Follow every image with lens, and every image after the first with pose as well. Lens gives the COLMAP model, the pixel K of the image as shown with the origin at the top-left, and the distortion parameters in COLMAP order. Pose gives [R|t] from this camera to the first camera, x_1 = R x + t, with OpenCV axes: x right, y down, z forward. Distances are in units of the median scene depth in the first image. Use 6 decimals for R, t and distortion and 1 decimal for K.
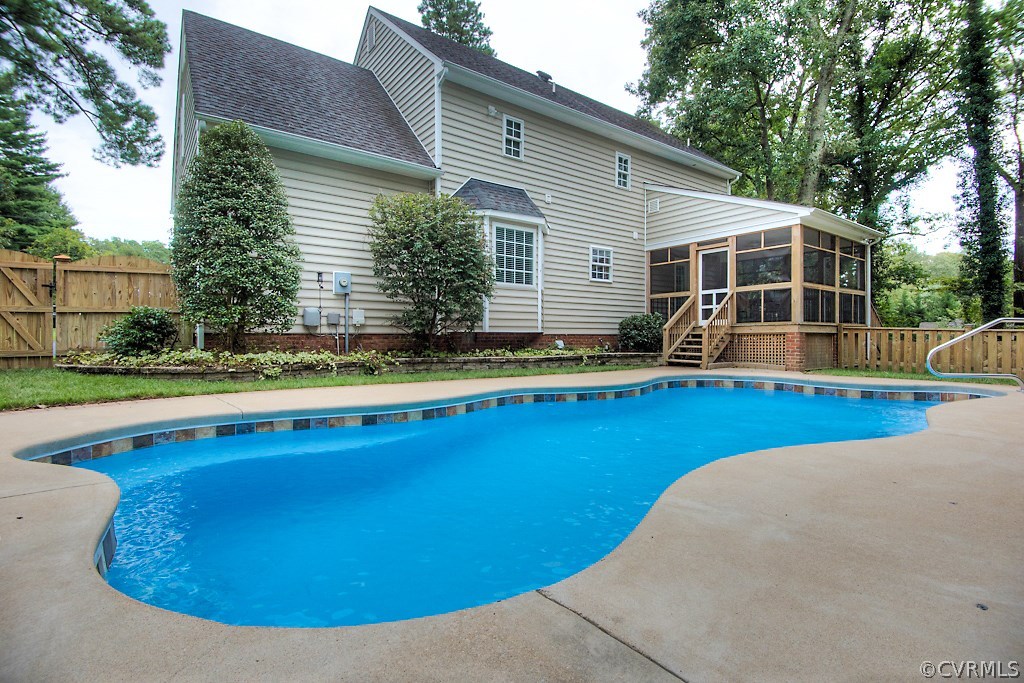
lens RADIAL K [[500.3, 0, 503.8], [0, 500.3, 344.3], [0, 0, 1]] dist [0.010772, -0.018799]
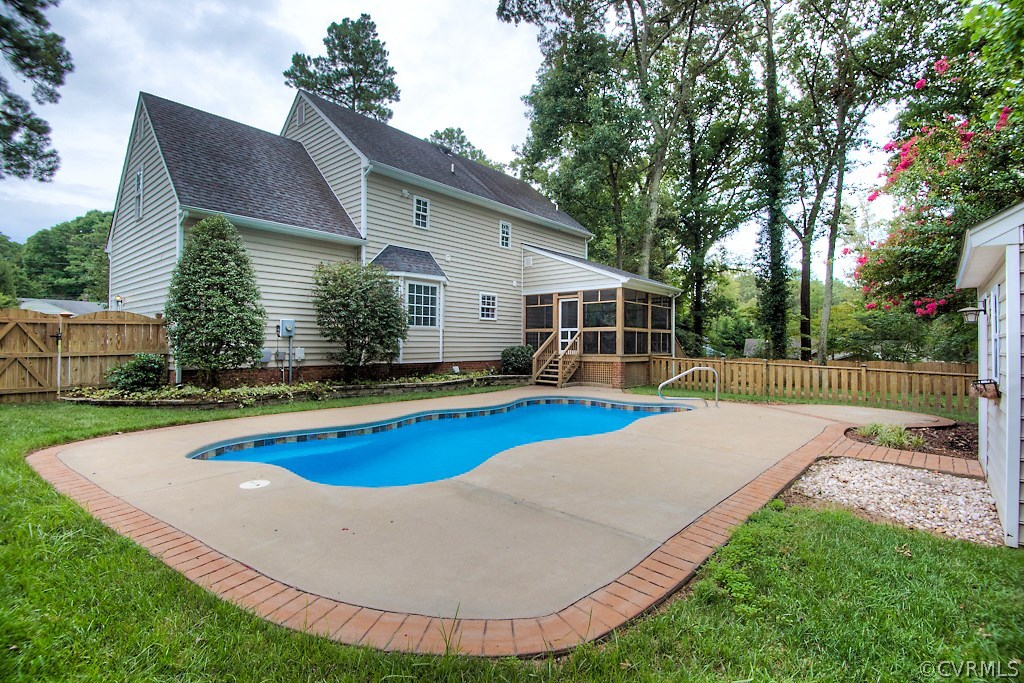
lens RADIAL K [[500.3, 0, 519.3], [0, 500.3, 338.7], [0, 0, 1]] dist [0.010772, -0.018799]
pose [[0.972417, 0.009190, 0.233069, -0.034175], [-0.004608, 0.999785, -0.020194, -0.058101], [-0.233205, 0.018563, 0.972250, -0.328843]]
